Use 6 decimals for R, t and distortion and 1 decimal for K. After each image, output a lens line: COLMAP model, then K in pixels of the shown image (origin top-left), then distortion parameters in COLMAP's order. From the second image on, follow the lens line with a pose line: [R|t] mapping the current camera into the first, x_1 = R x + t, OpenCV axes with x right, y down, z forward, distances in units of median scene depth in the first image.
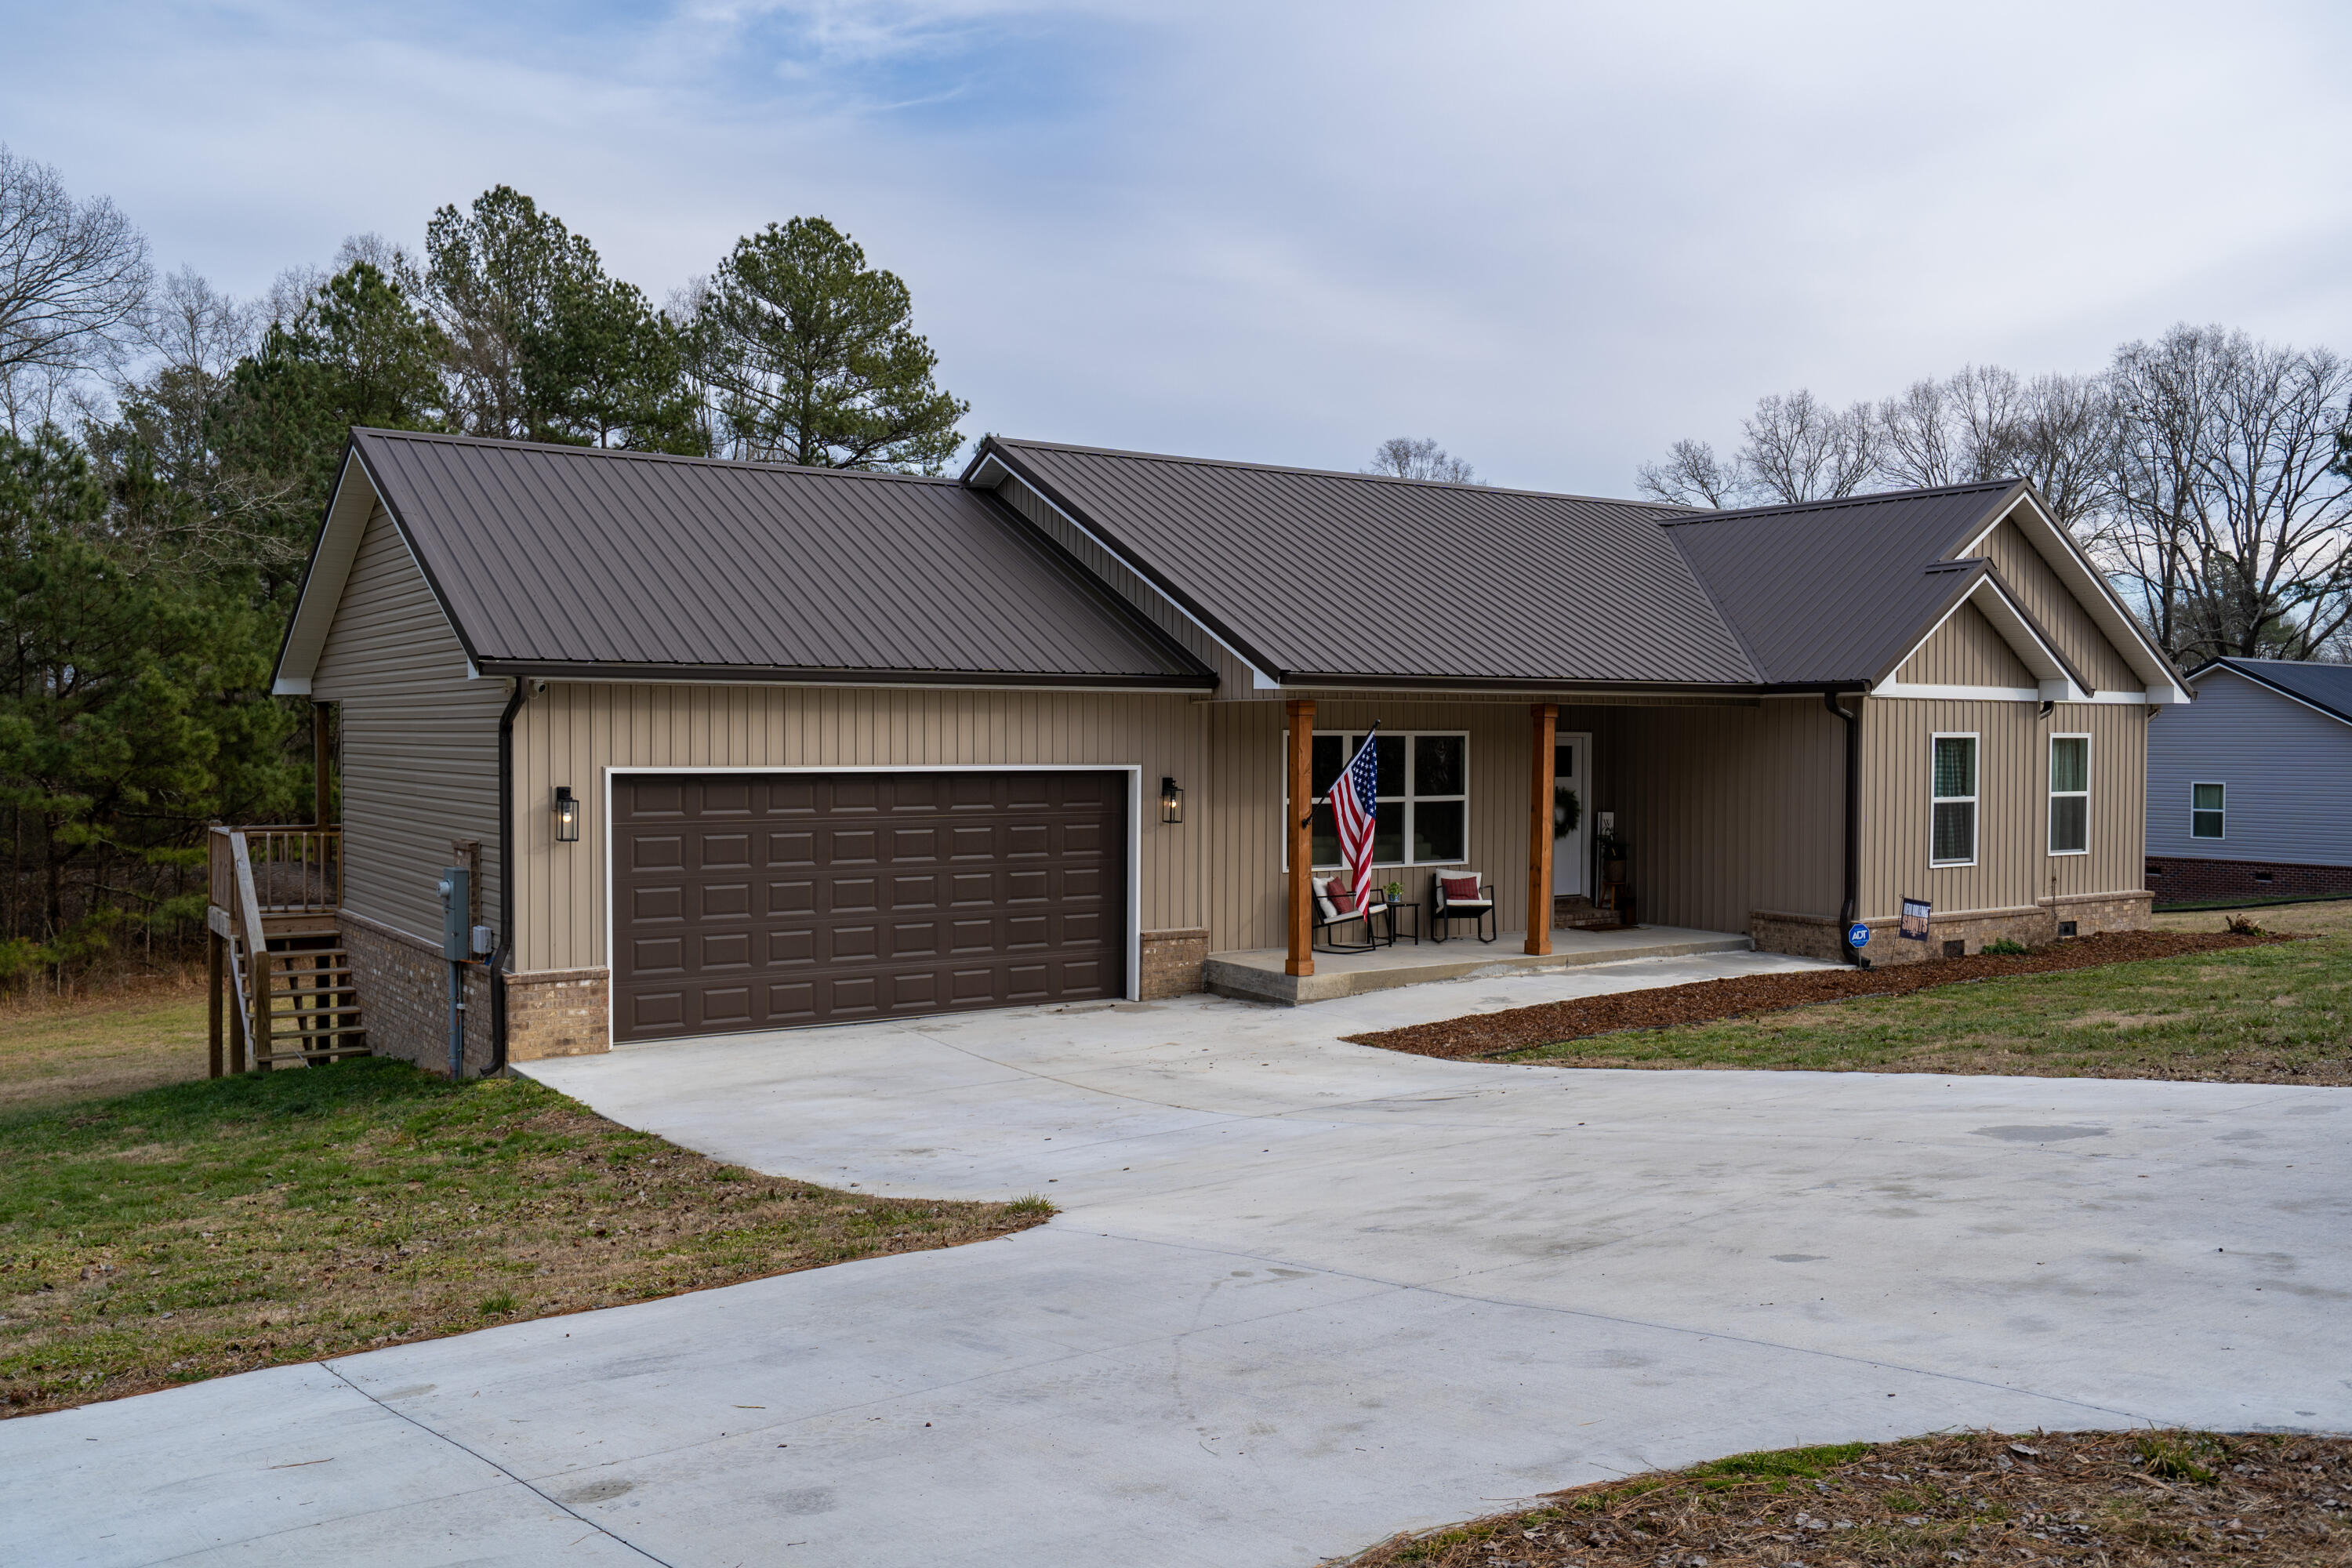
lens RADIAL K [[1937.6, 0, 1182.1], [0, 1937.6, 791.2], [0, 0, 1]] dist [0.029832, 0.006026]
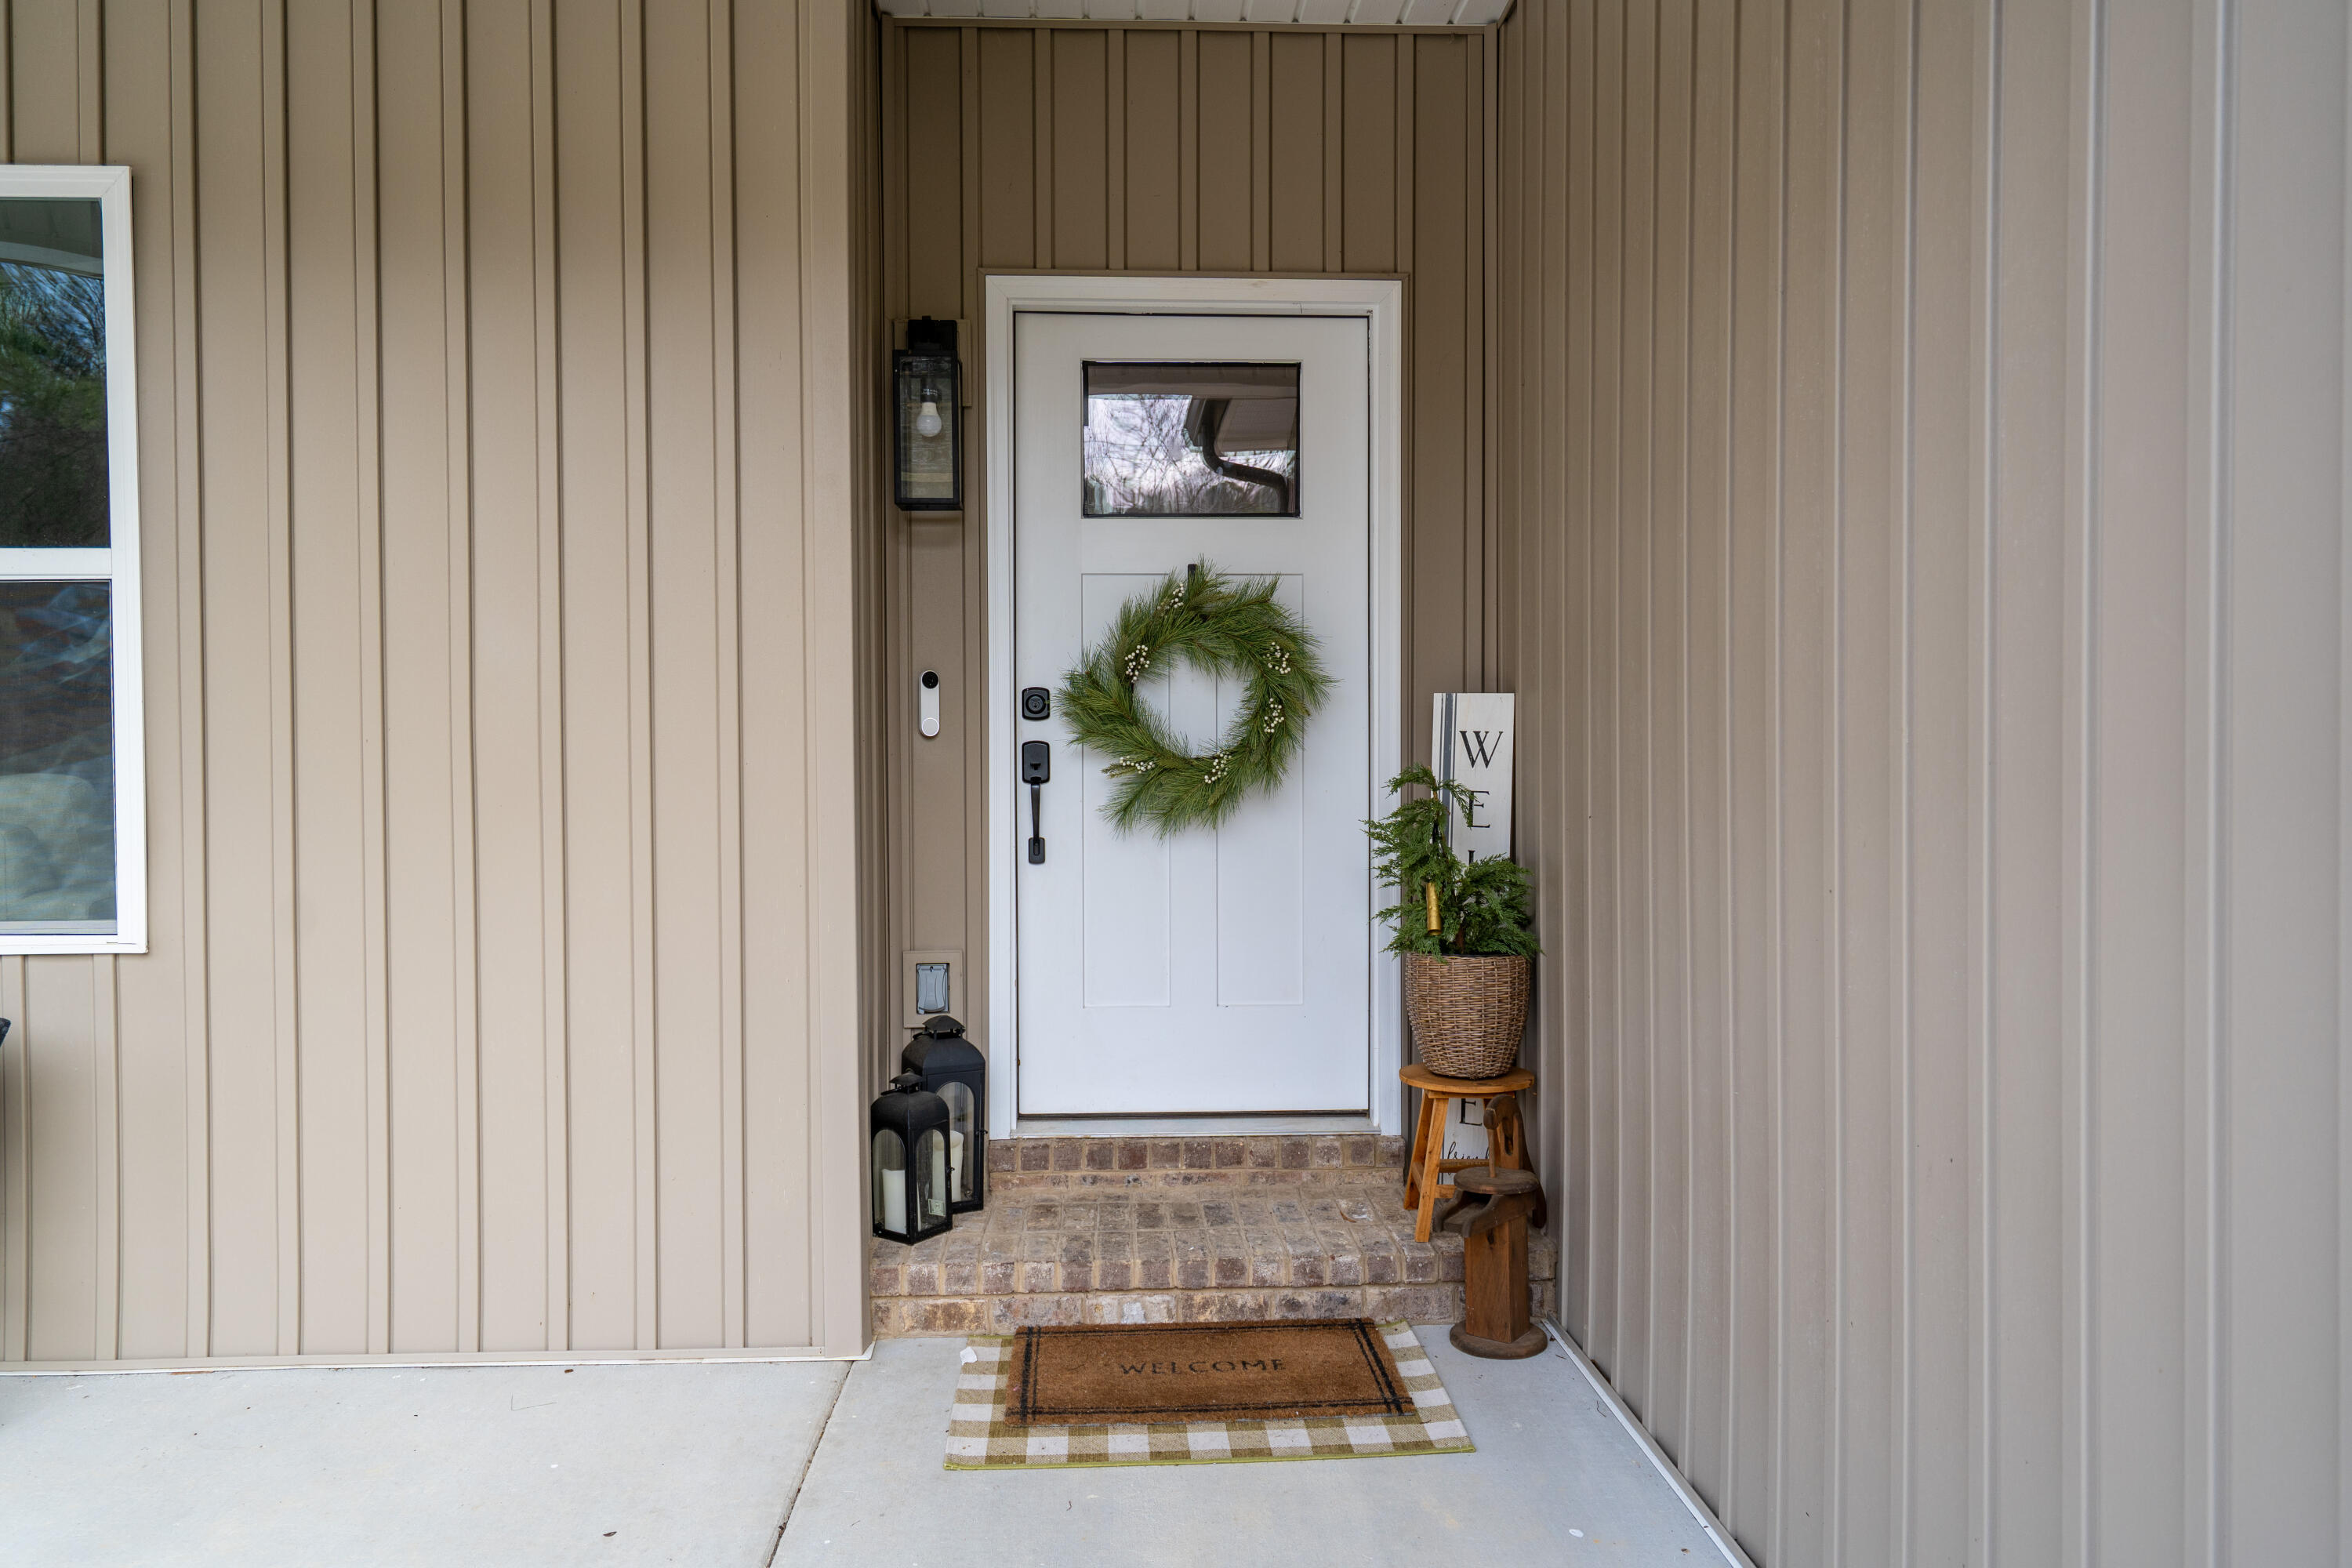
lens RADIAL K [[1672.4, 0, 1175.7], [0, 1672.4, 769.0], [0, 0, 1]] dist [0.005998, 0.000237]
pose [[0.850808, 0.006568, -0.525436, 0.306220], [-0.013705, 0.999859, -0.009692, 0.021948], [0.525298, 0.015447, 0.850778, 0.928503]]
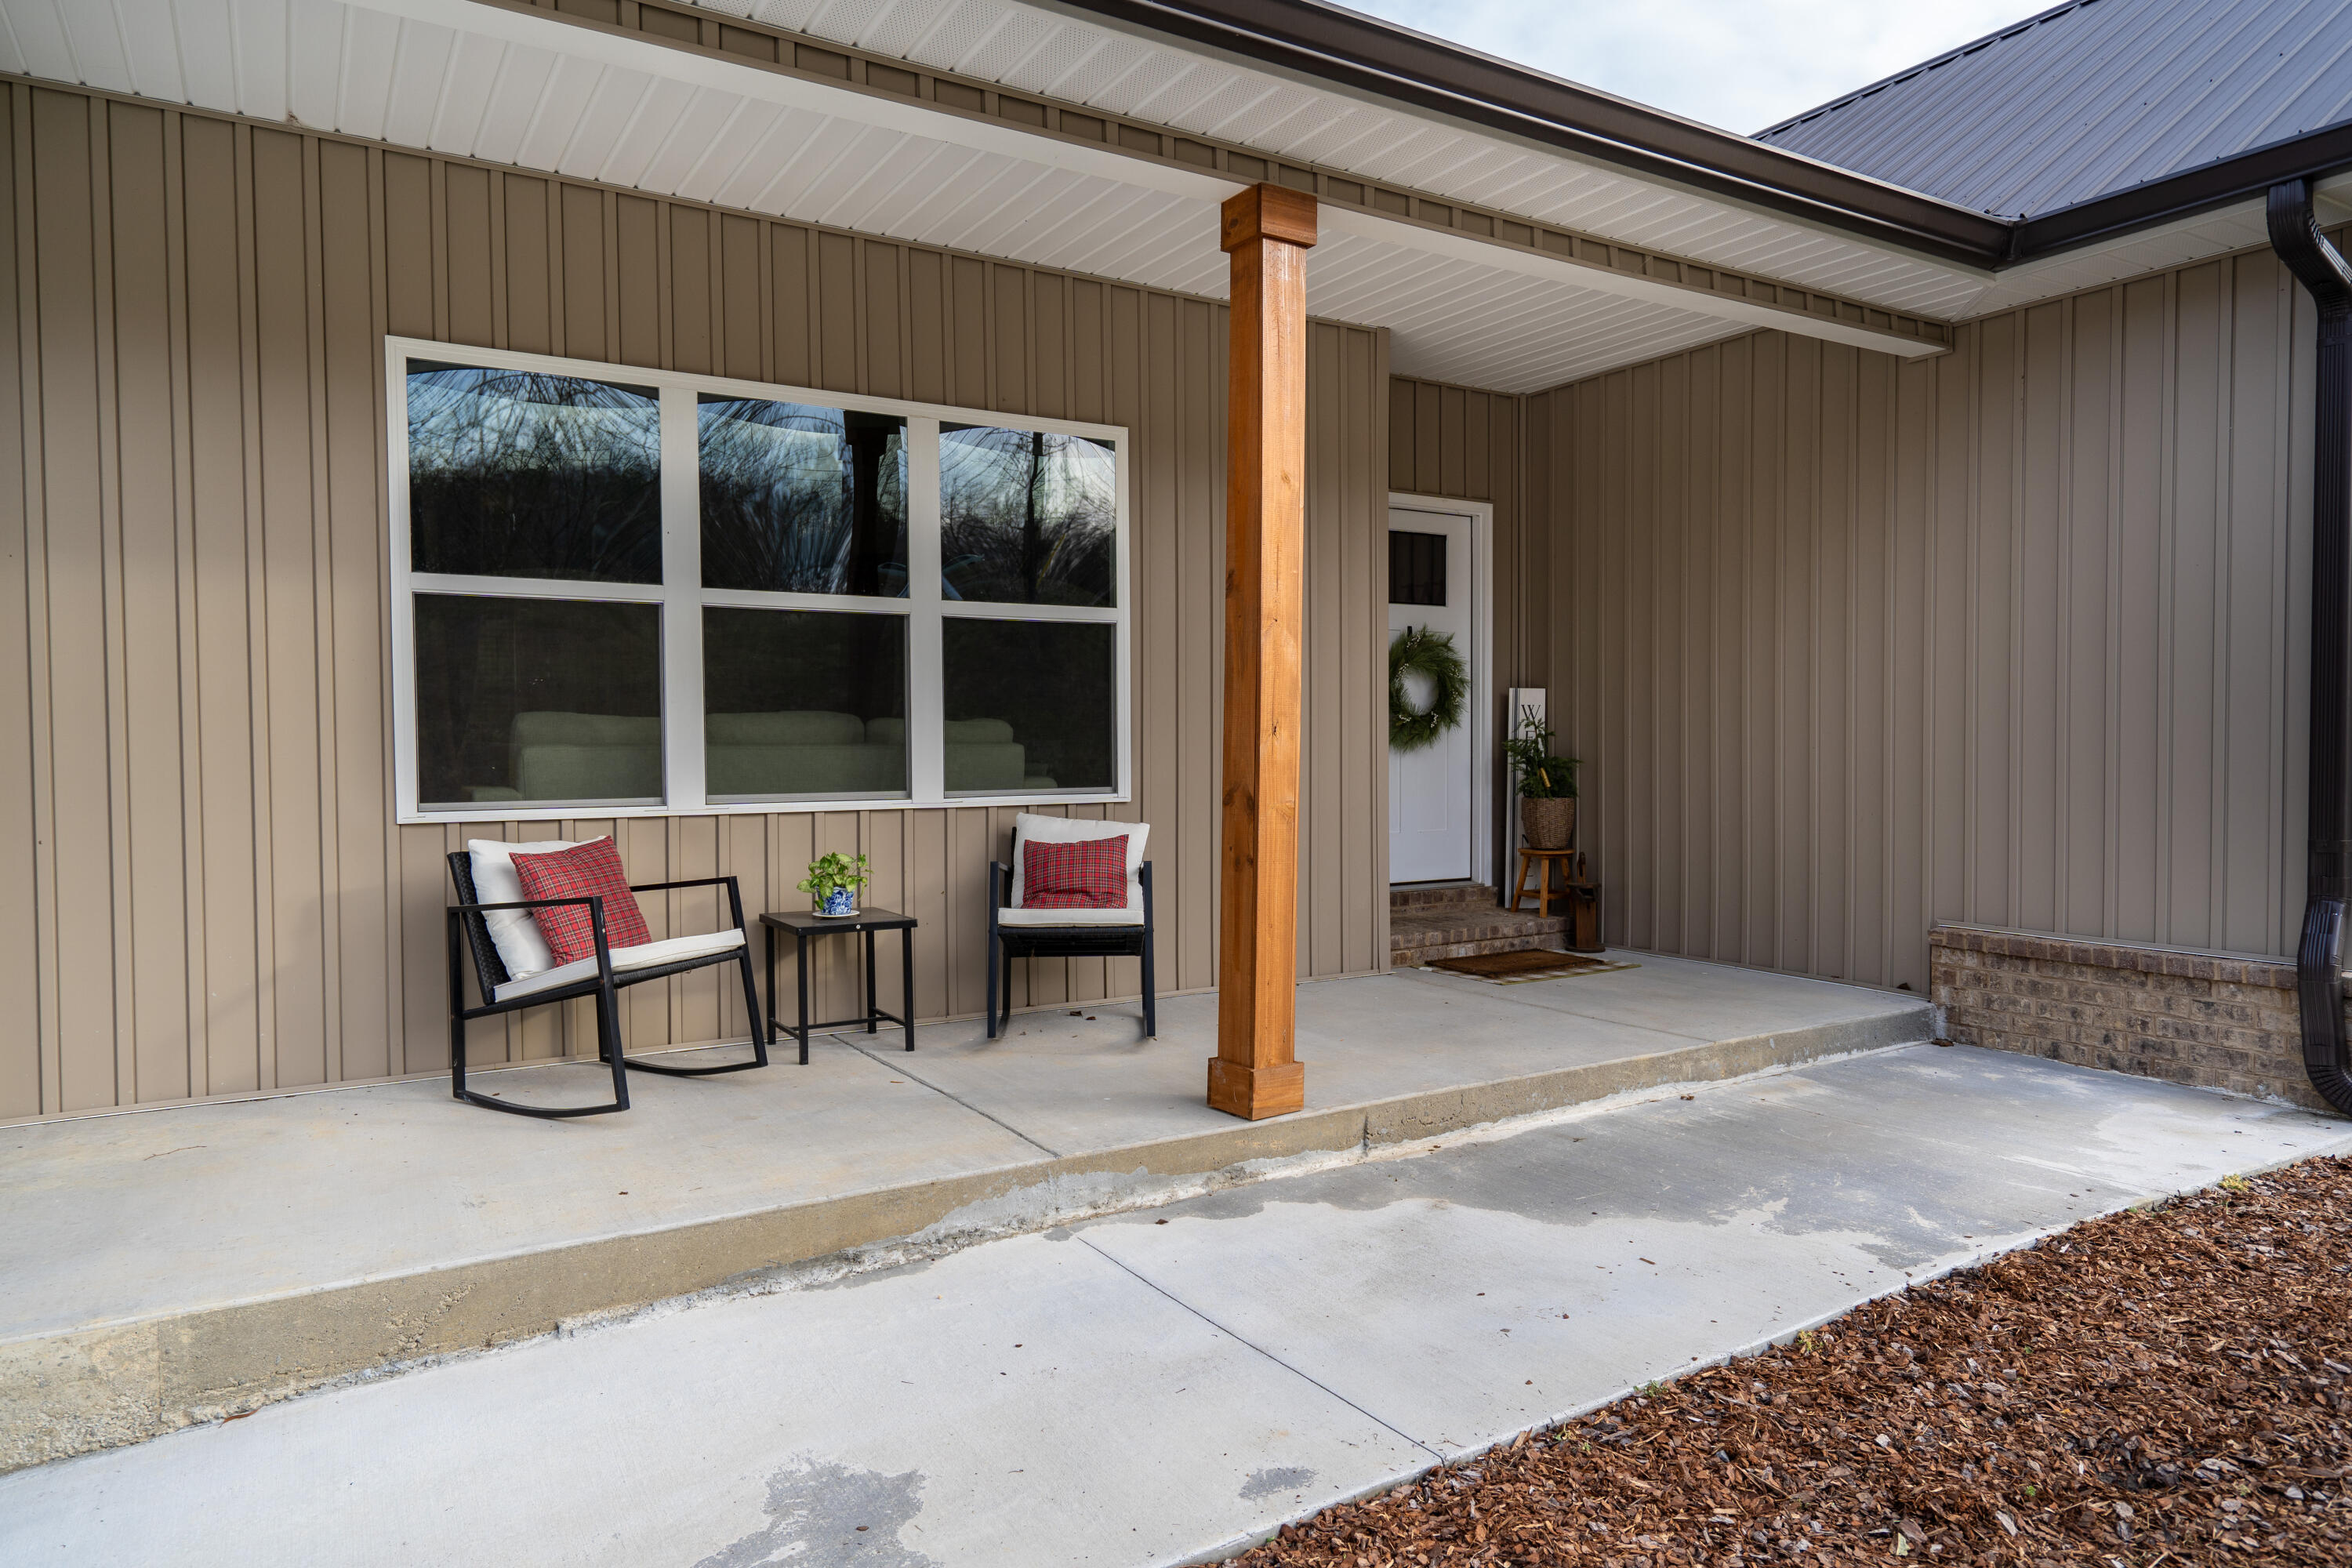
lens RADIAL K [[1432.5, 0, 1174.7], [0, 1432.5, 790.7], [0, 0, 1]] dist [0.005815, 0.000348]
pose [[0.998858, -0.008829, -0.046947, 0.169463], [0.008964, 0.999956, 0.002662, 0.035209], [0.046922, -0.003080, 0.998894, 0.741206]]
